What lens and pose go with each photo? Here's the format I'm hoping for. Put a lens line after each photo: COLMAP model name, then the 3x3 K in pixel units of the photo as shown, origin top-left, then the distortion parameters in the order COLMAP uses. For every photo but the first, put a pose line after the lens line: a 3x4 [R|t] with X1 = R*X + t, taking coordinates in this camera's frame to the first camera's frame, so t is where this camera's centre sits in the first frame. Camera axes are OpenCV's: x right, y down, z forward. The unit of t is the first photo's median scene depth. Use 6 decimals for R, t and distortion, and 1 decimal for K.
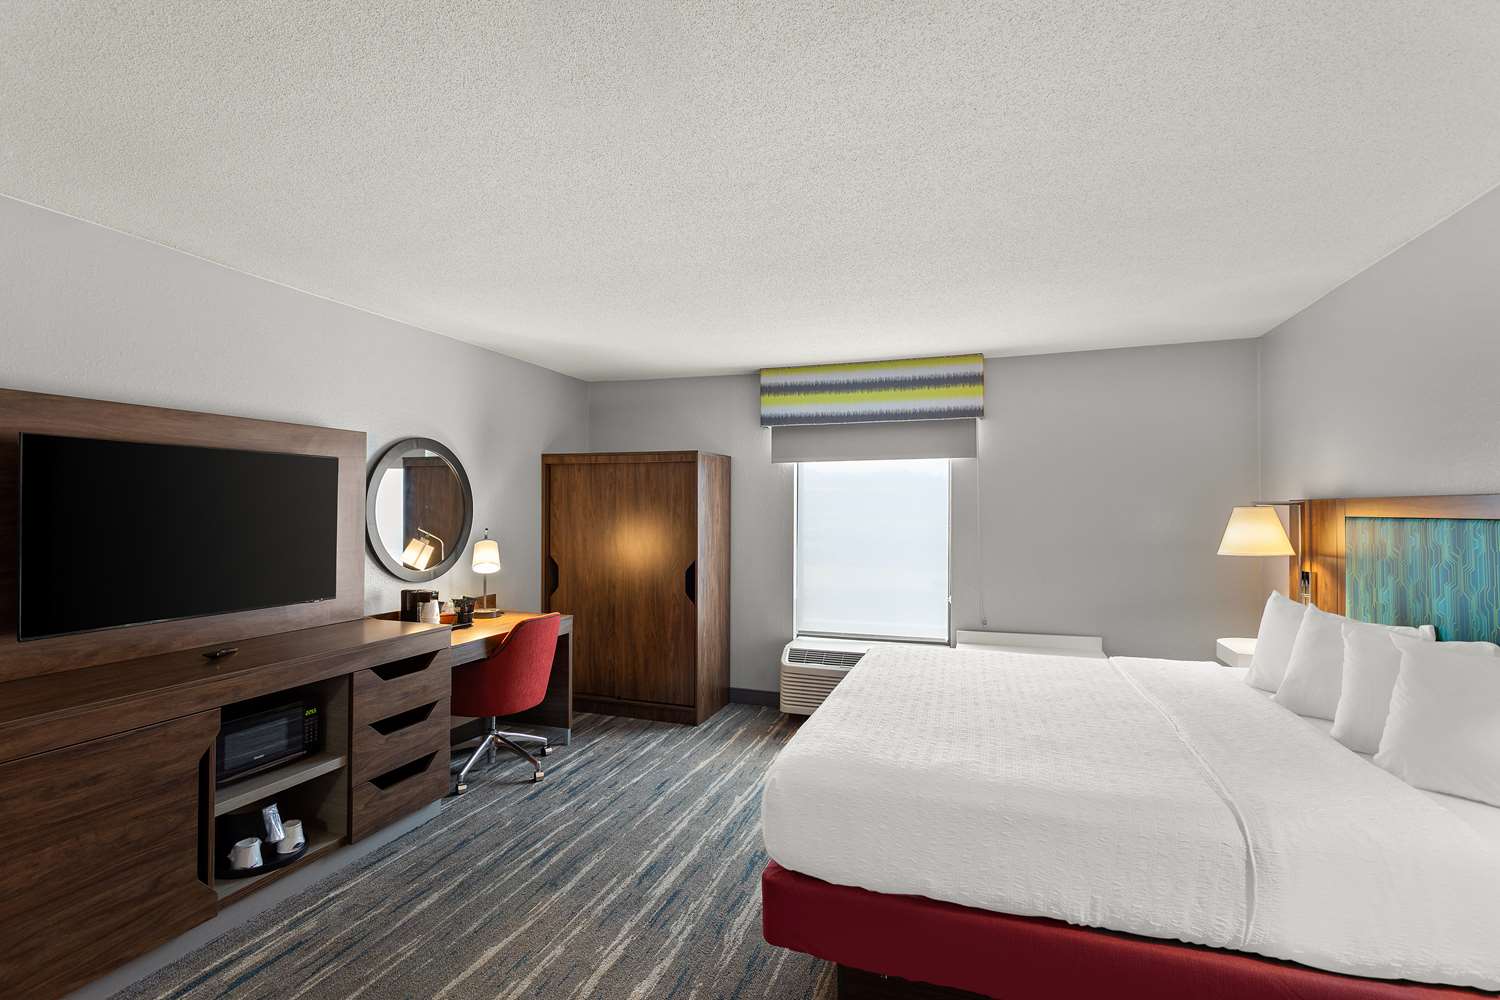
lens RADIAL K [[722.1, 0, 750.0], [0, 722.1, 500.0], [0, 0, 1]] dist [-0.000409, 0.000073]
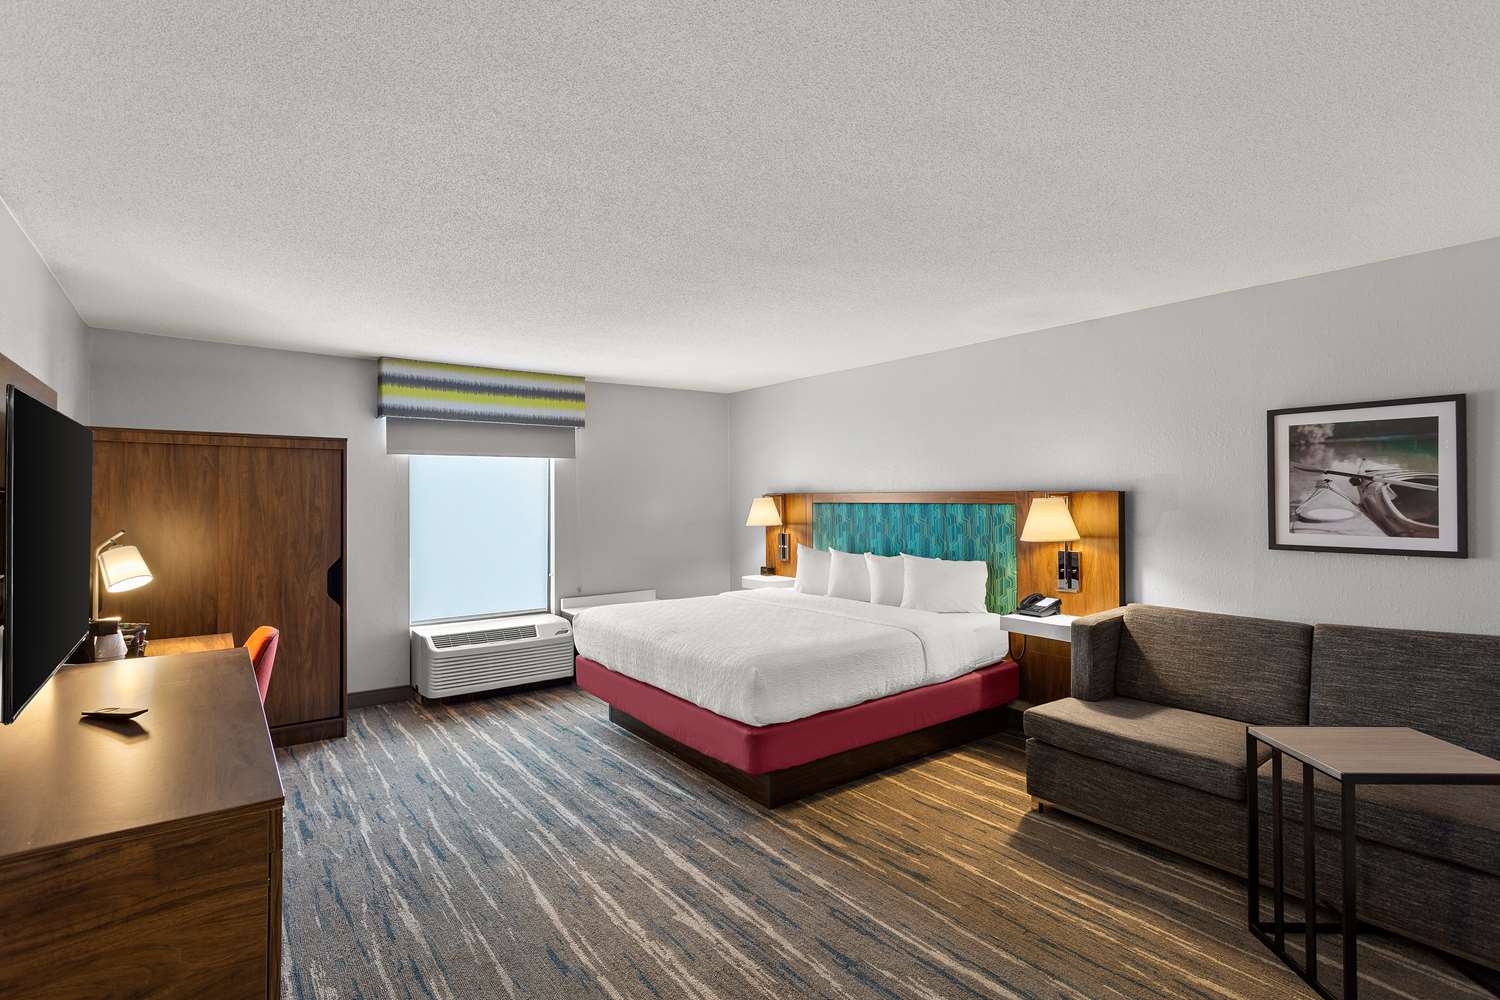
lens RADIAL K [[714.0, 0, 751.0], [0, 714.0, 482.0], [0, 0, 1]] dist [0.000026, 0.000008]
pose [[0.549714, 0.015225, 0.835214, -0.610020], [-0.005753, 0.999879, -0.014440, -0.002535], [-0.835333, 0.003133, 0.549735, 0.068631]]
